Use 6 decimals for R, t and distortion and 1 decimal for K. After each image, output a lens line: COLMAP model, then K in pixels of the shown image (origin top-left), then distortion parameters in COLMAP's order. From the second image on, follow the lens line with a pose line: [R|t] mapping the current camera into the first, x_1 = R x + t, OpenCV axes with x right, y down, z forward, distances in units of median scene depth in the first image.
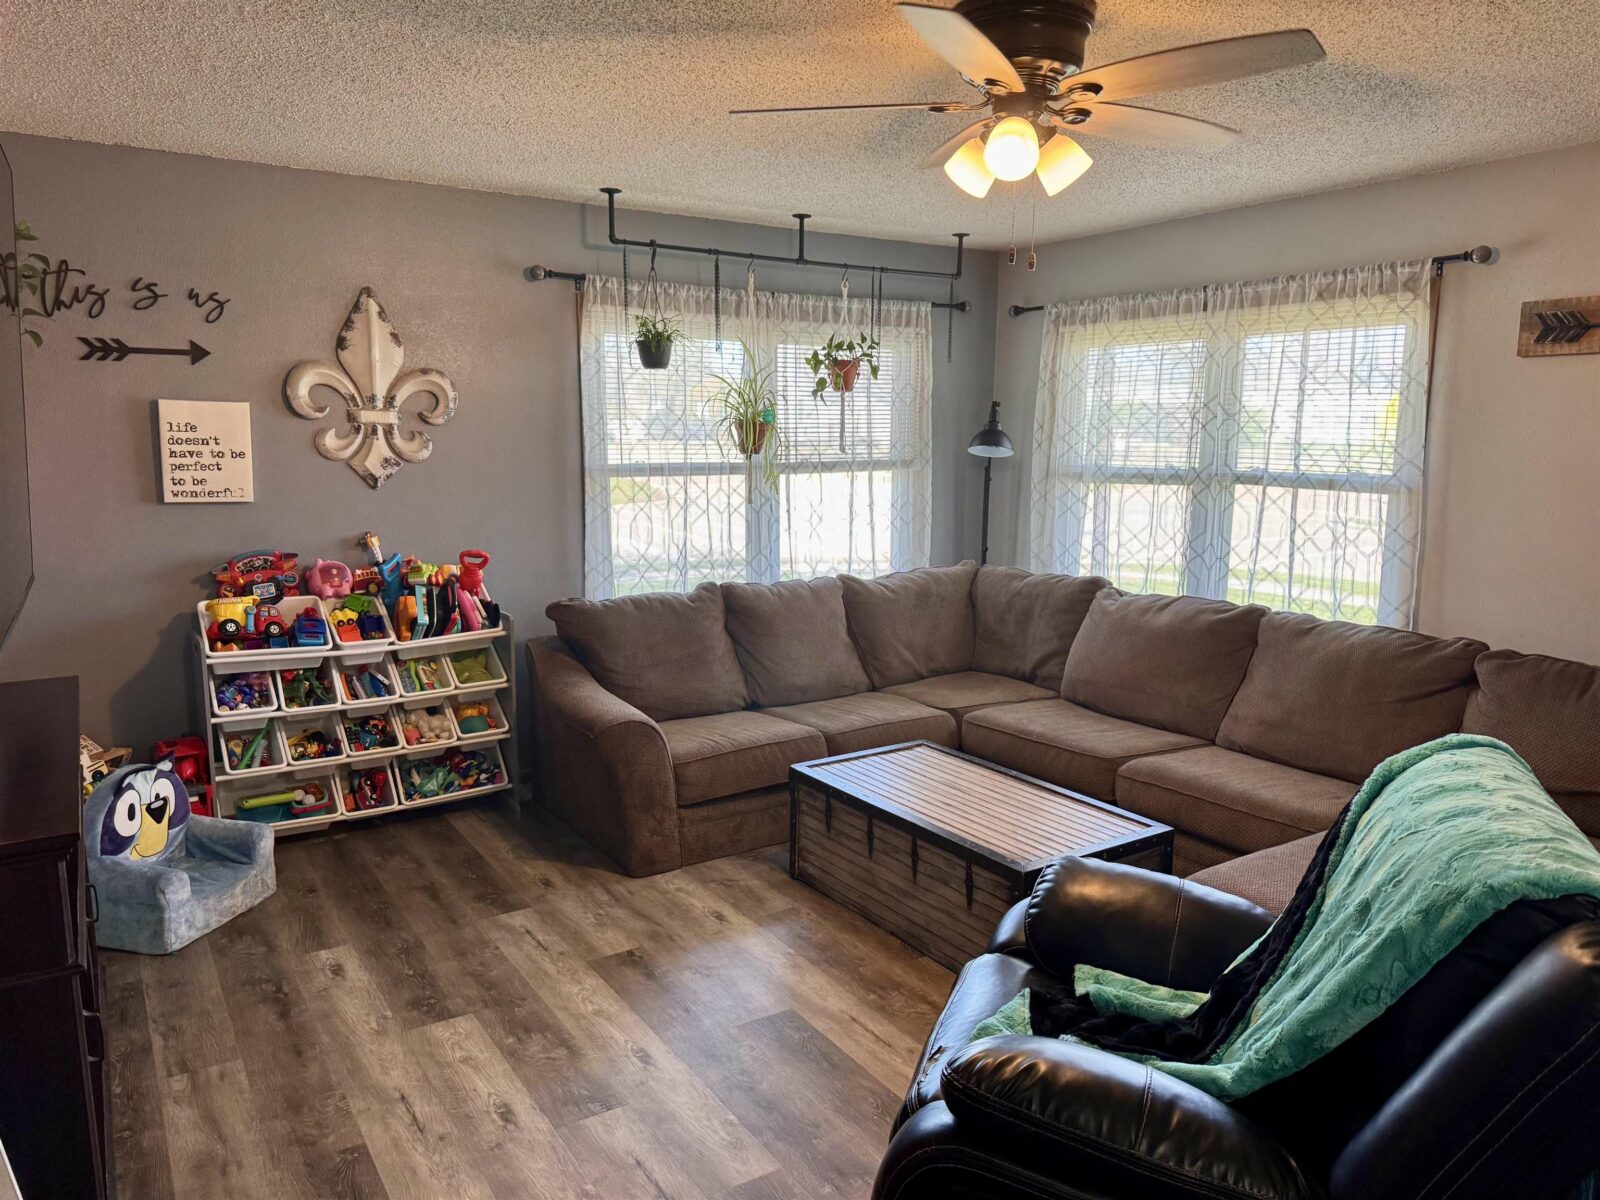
lens RADIAL K [[1130.5, 0, 800.0], [0, 1130.5, 600.0], [0, 0, 1]] dist [0.042749, -0.001866]
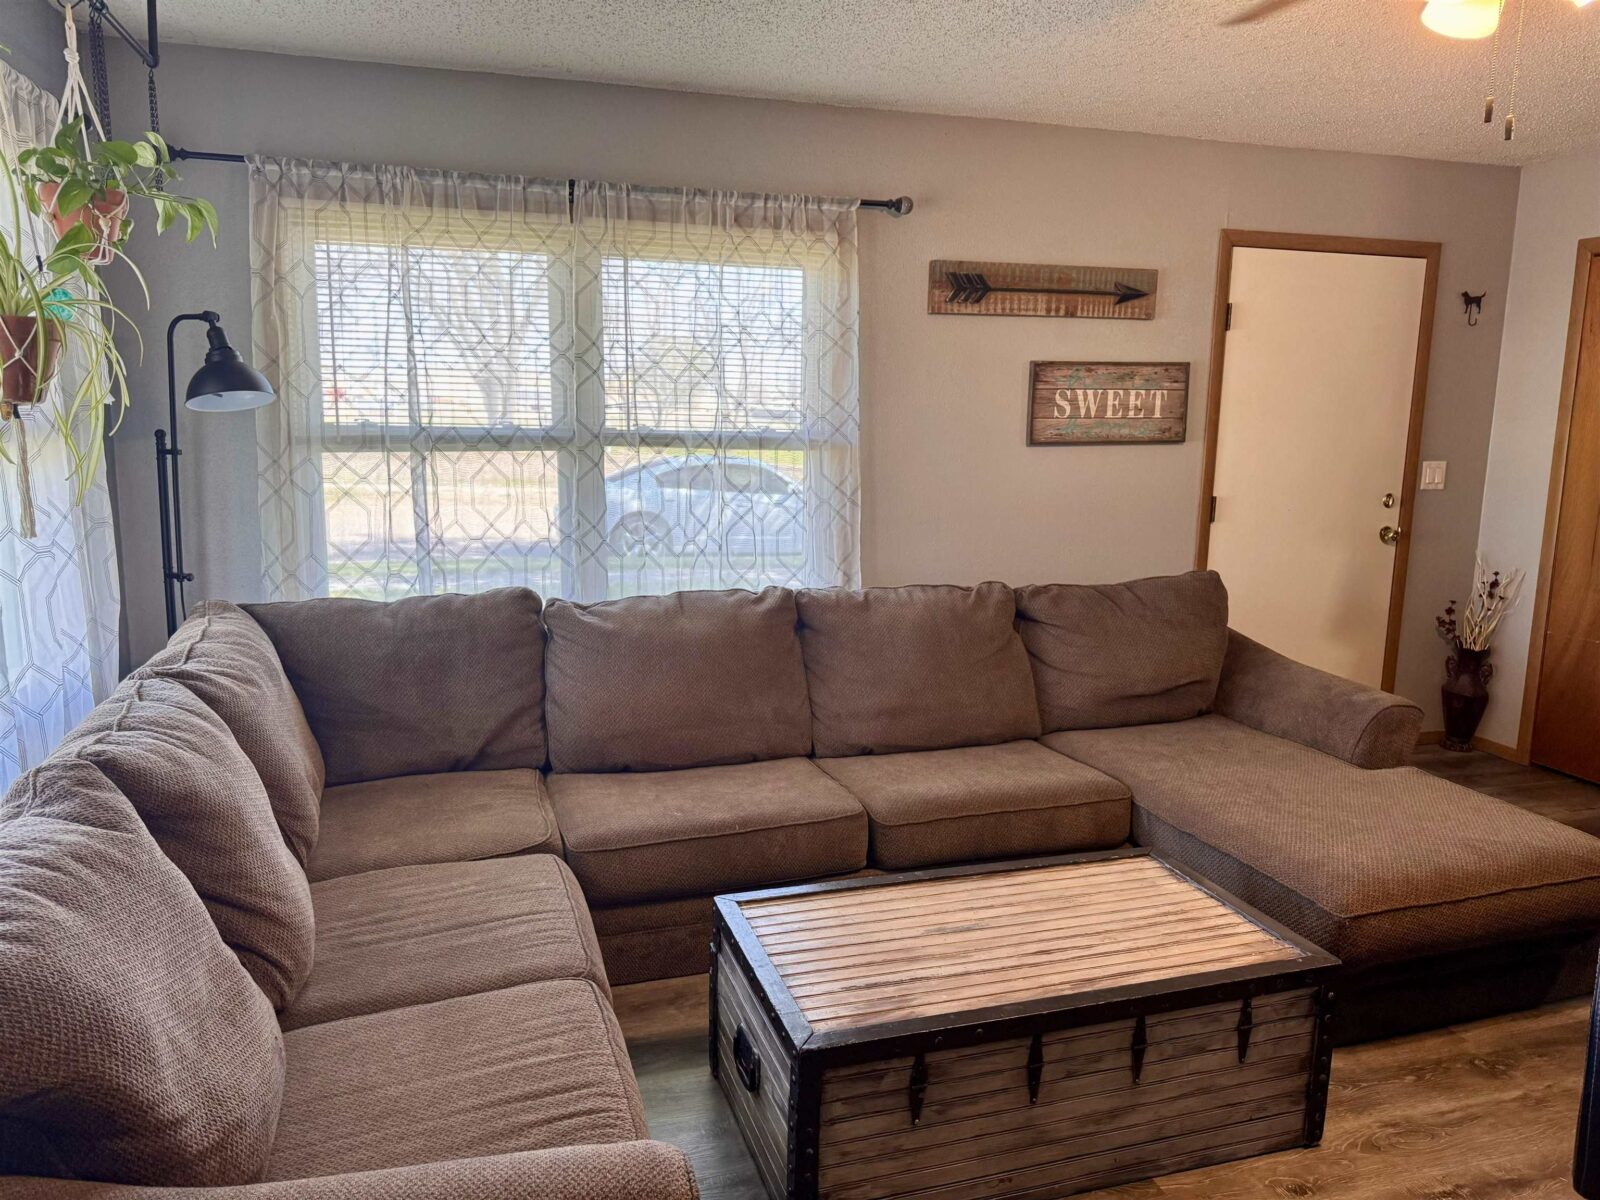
lens RADIAL K [[1130.5, 0, 800.0], [0, 1130.5, 600.0], [0, 0, 1]] dist [0.042749, -0.001866]
pose [[0.289368, -0.176817, 0.940746, -0.393580], [0.130651, 0.980889, 0.144175, -0.105530], [-0.948260, 0.081190, 0.306939, 0.732204]]
